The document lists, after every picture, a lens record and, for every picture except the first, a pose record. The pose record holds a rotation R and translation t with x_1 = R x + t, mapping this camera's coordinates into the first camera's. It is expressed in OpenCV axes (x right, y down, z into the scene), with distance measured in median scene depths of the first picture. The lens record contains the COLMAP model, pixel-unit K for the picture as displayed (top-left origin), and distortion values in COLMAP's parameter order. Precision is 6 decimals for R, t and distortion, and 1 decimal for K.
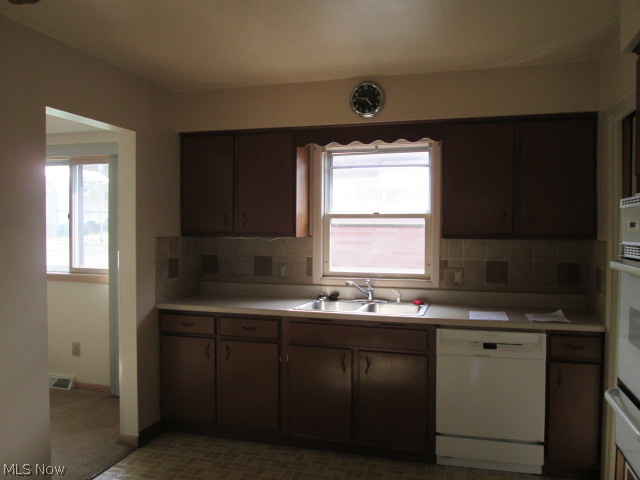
lens RADIAL K [[535.7, 0, 320.0], [0, 535.7, 240.0], [0, 0, 1]] dist [-0.039139, -0.004551]
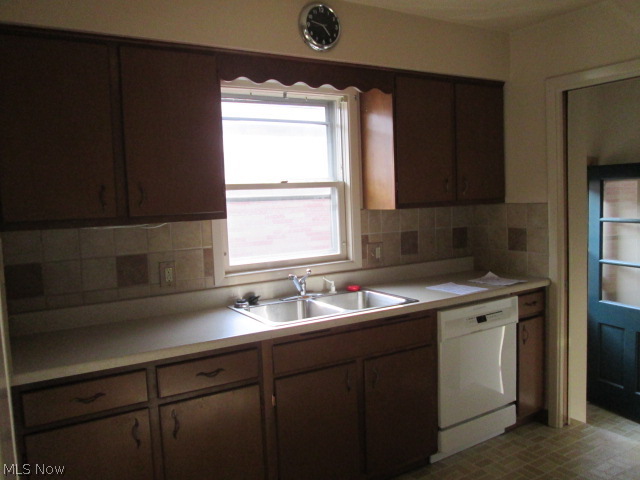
lens RADIAL K [[535.7, 0, 320.0], [0, 535.7, 240.0], [0, 0, 1]] dist [-0.039139, -0.004551]
pose [[0.666576, -0.089573, 0.740036, -0.447237], [0.057365, 0.995974, 0.068881, -0.017770], [-0.743227, -0.003462, 0.669031, 0.466237]]
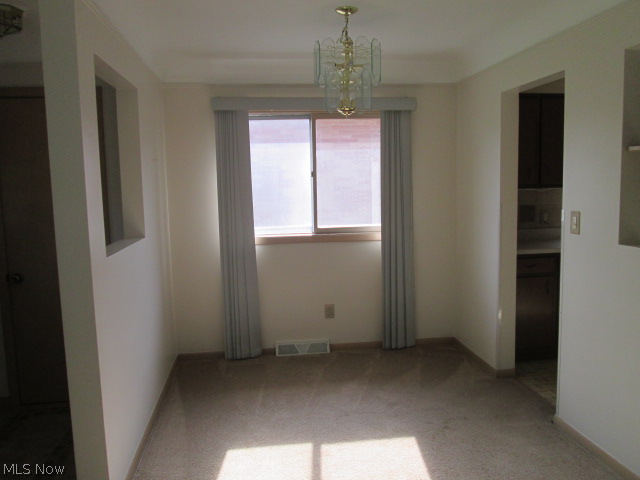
lens RADIAL K [[535.7, 0, 320.0], [0, 535.7, 240.0], [0, 0, 1]] dist [-0.039139, -0.004551]
pose [[0.910616, -0.078311, 0.405765, -1.063339], [0.037796, 0.993548, 0.106931, -0.037233], [-0.411521, -0.082036, 0.907701, 0.151333]]
